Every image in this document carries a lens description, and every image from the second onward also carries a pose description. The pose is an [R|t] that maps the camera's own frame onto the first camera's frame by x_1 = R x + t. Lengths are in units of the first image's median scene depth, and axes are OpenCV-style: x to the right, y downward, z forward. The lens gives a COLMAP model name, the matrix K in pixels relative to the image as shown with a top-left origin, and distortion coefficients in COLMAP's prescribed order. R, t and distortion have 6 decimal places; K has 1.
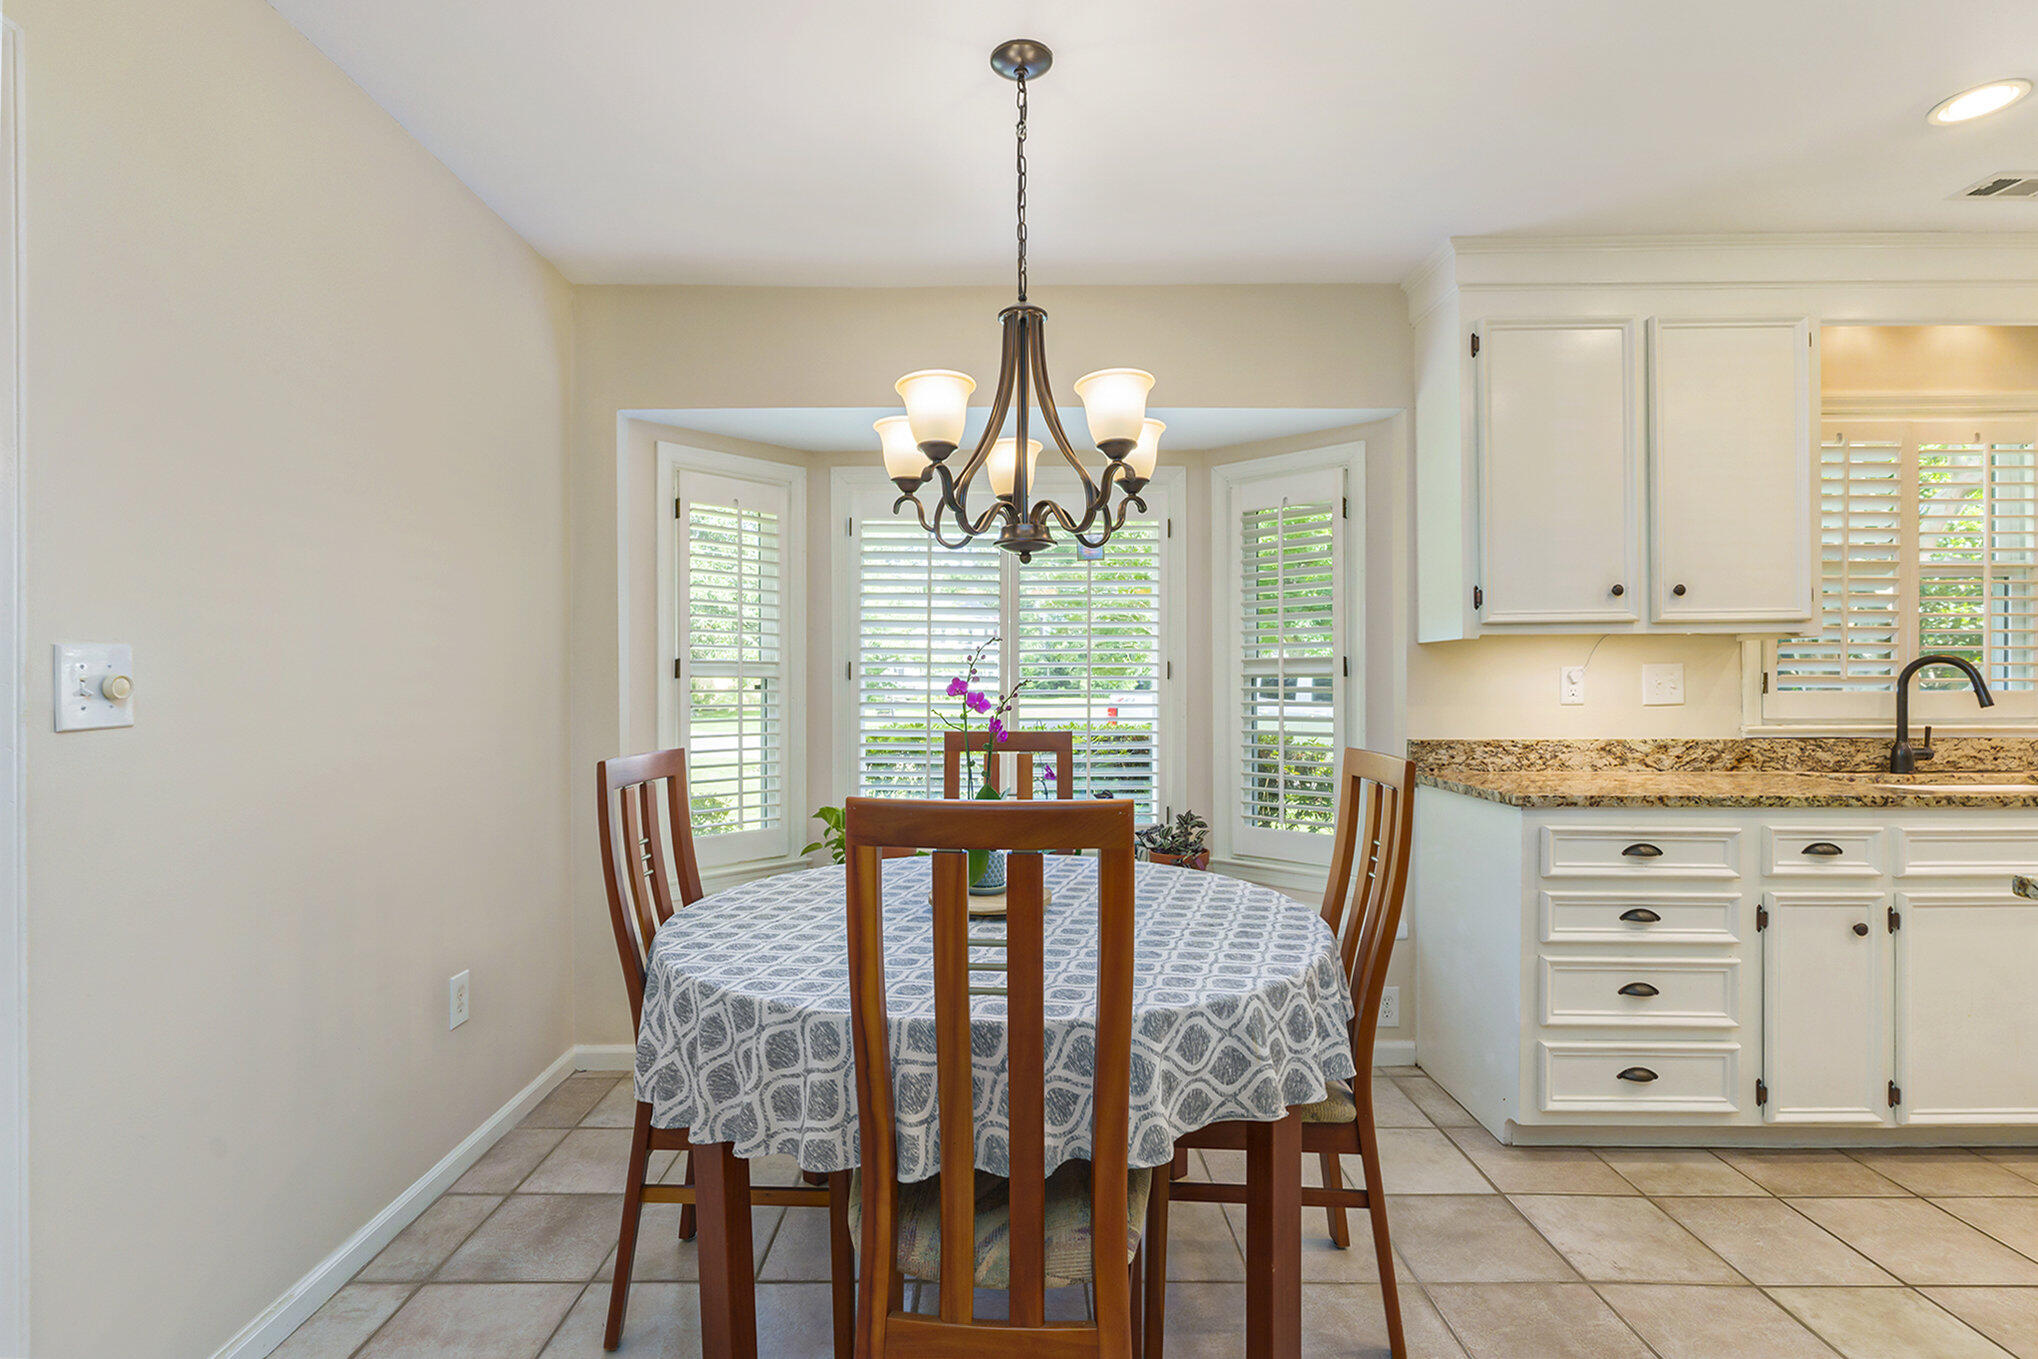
lens RADIAL K [[981.2, 0, 1014.7], [0, 981.2, 675.9], [0, 0, 1]] dist [0.005302, -0.000642]
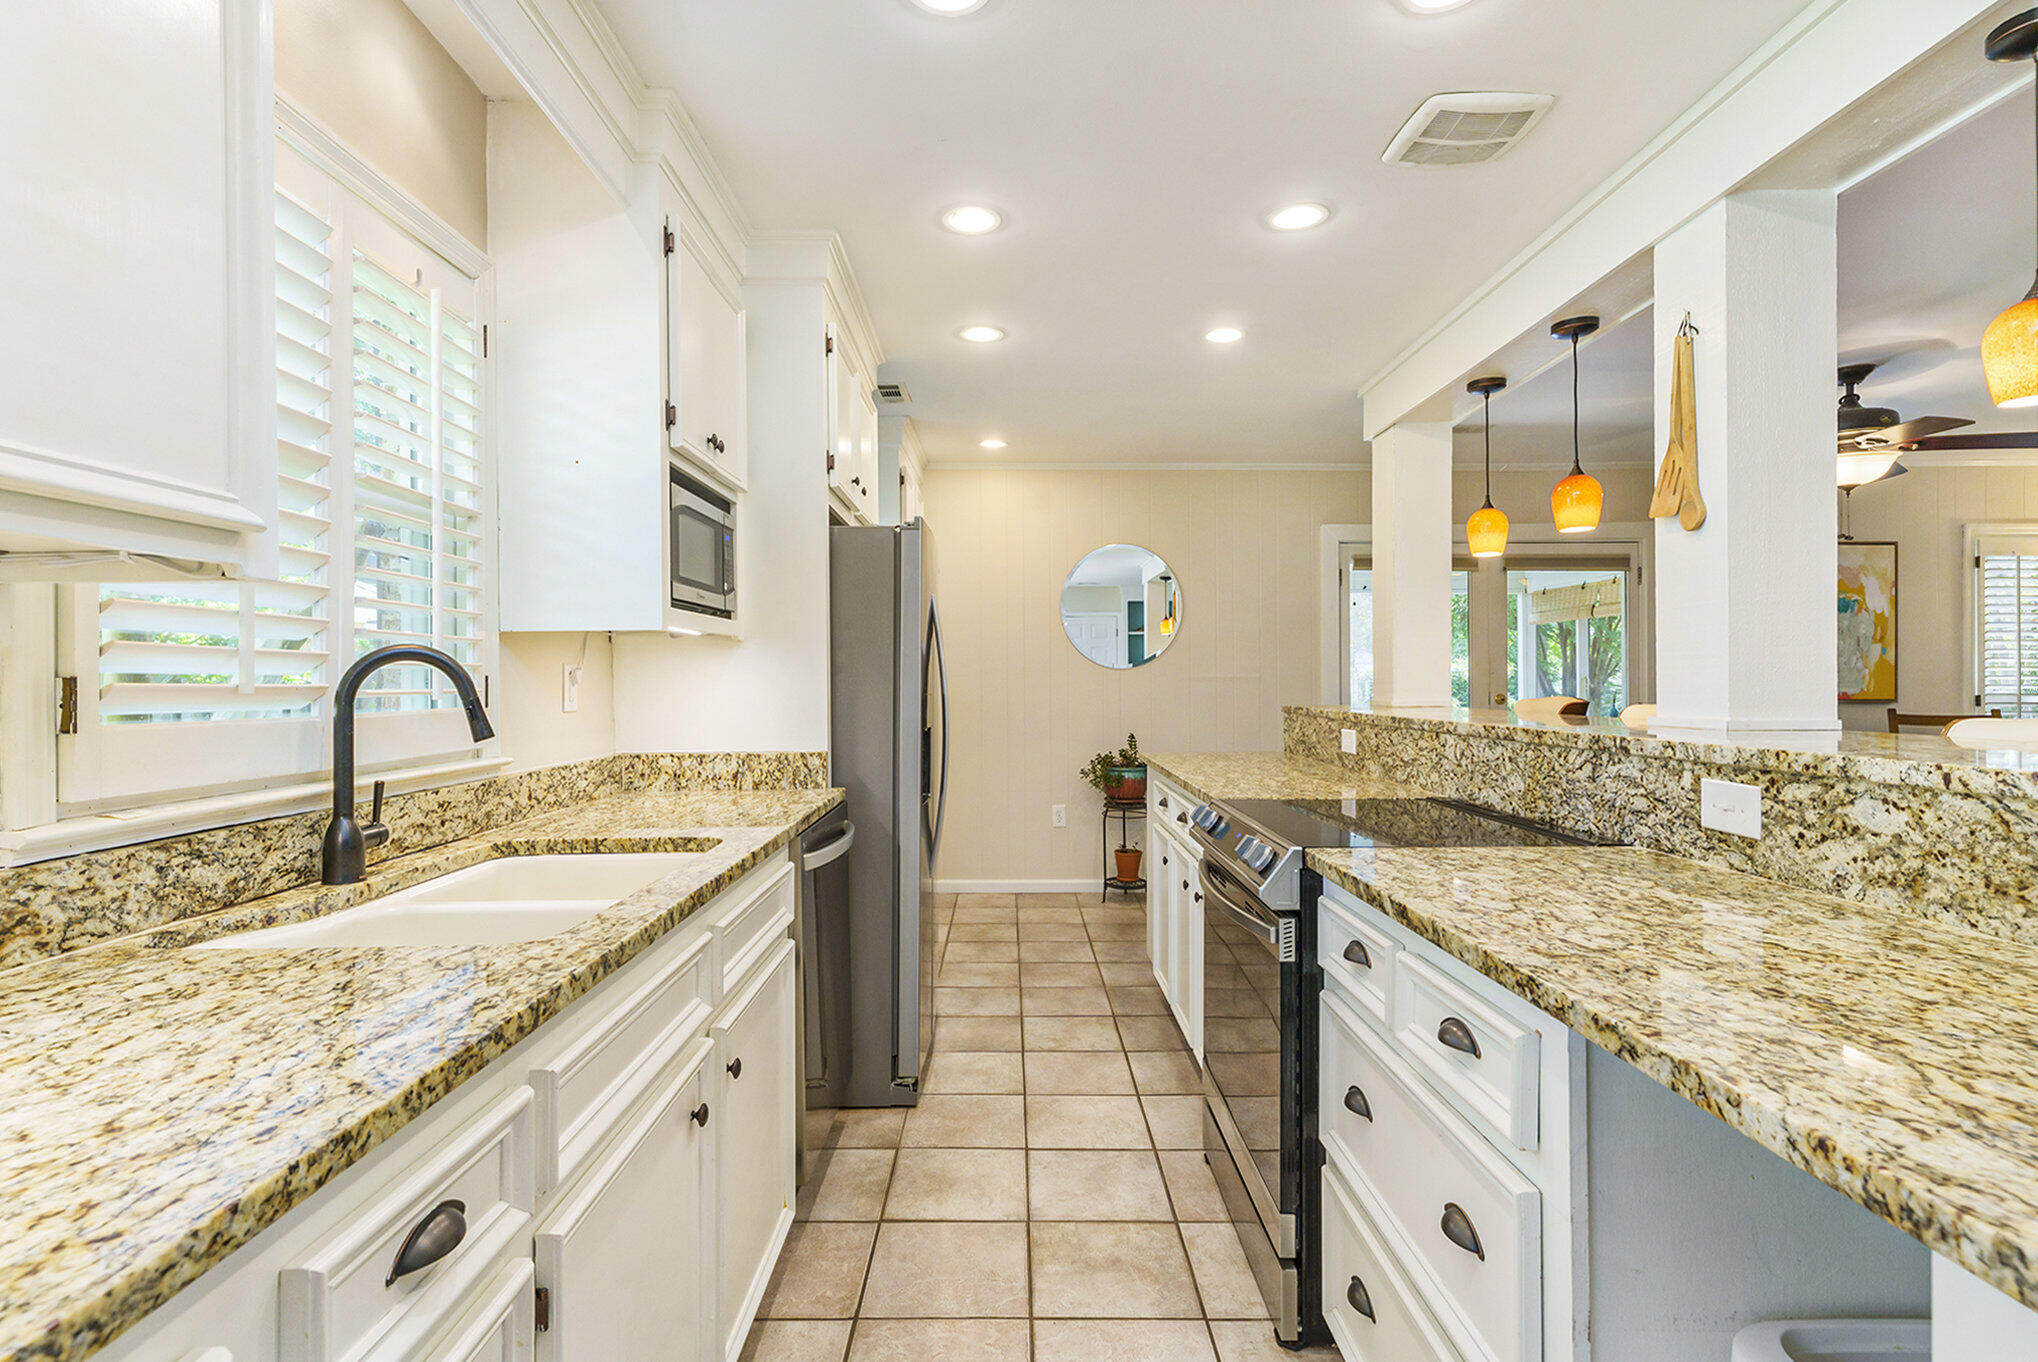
lens RADIAL K [[981.2, 0, 1023.7], [0, 981.2, 681.0], [0, 0, 1]] dist [0.005302, -0.000642]
pose [[0.015148, 0.002750, 0.999881, 0.407548], [0.003285, 0.999991, -0.002800, 0.000798], [-0.999880, 0.003327, 0.015138, 0.645640]]
